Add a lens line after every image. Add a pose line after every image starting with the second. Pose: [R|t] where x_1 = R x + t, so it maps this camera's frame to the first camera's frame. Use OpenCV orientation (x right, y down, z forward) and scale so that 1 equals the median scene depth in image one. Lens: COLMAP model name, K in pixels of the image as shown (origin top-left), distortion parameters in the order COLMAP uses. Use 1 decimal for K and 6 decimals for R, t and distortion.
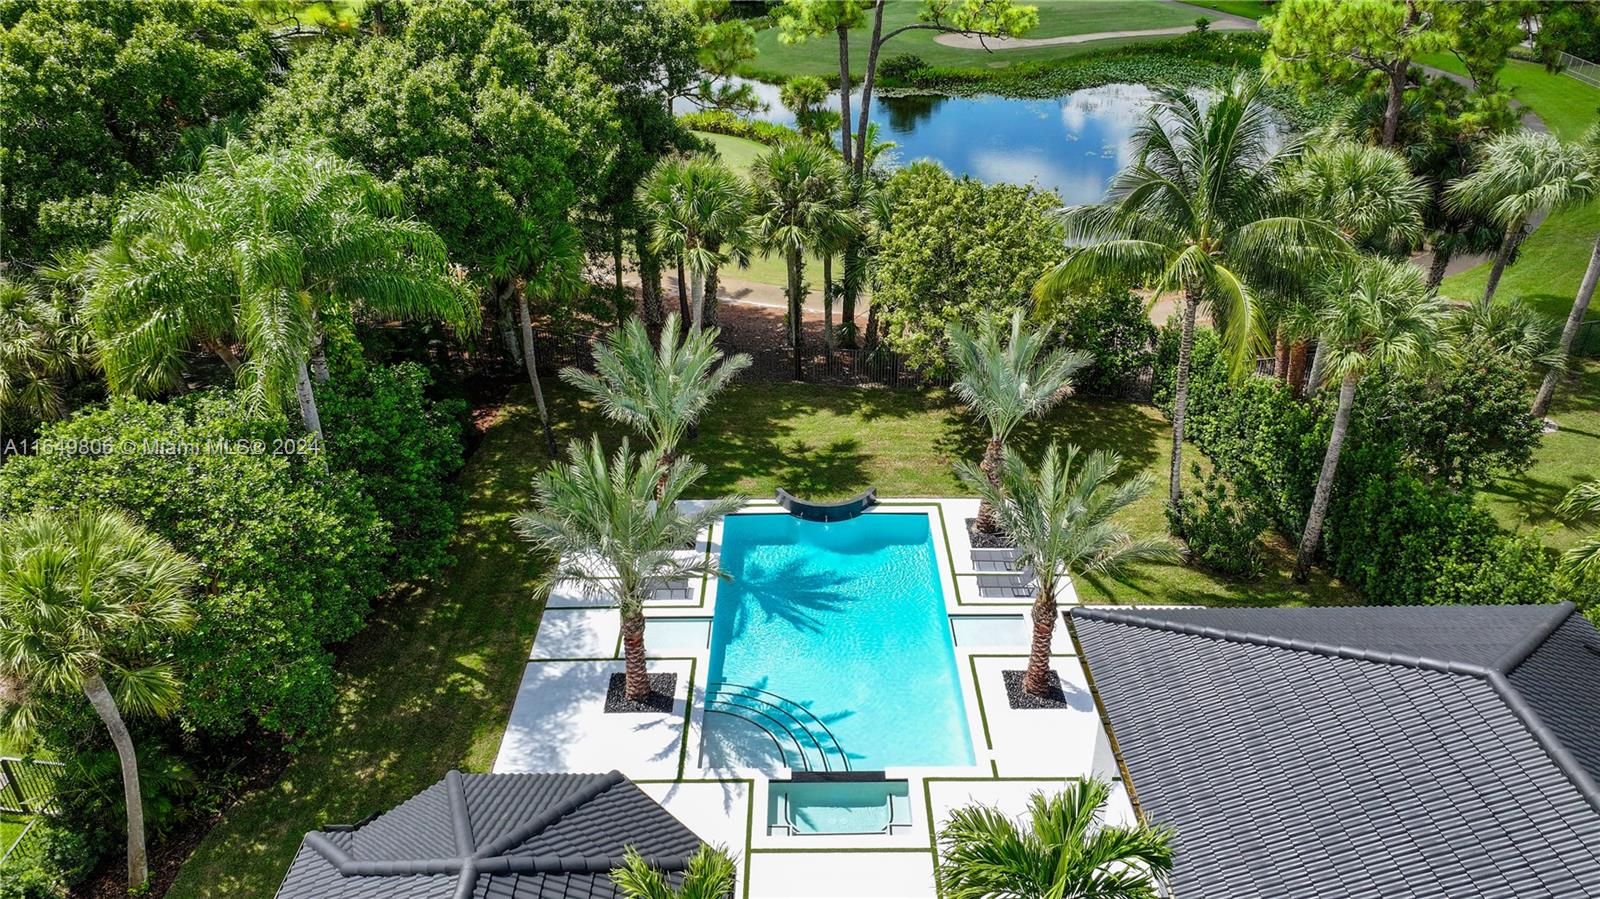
lens RADIAL K [[1132.1, 0, 805.9], [0, 1132.1, 453.5], [0, 0, 1]] dist [0.000668, 0.032409]
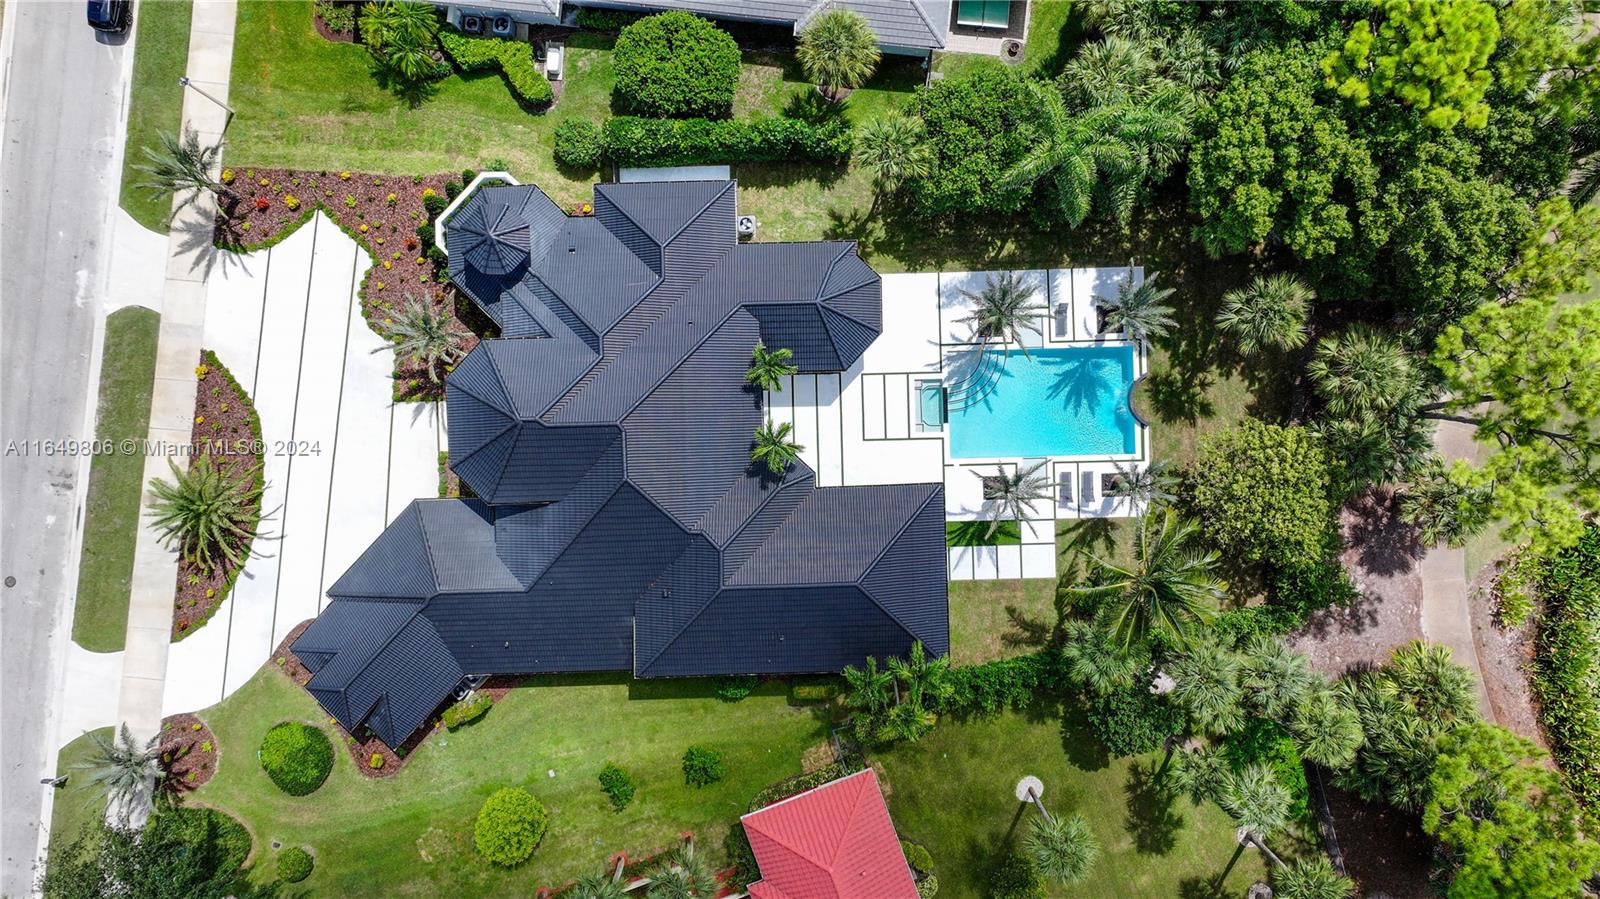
lens RADIAL K [[1171.2, 0, 800.0], [0, 1171.2, 449.5], [0, 0, 1]] dist [0.062815, -0.113171]
pose [[0.020202, 0.999790, -0.003575, 0.113813], [-0.483459, 0.012899, 0.875272, -1.645859], [0.875134, -0.015953, 0.483618, -0.517236]]
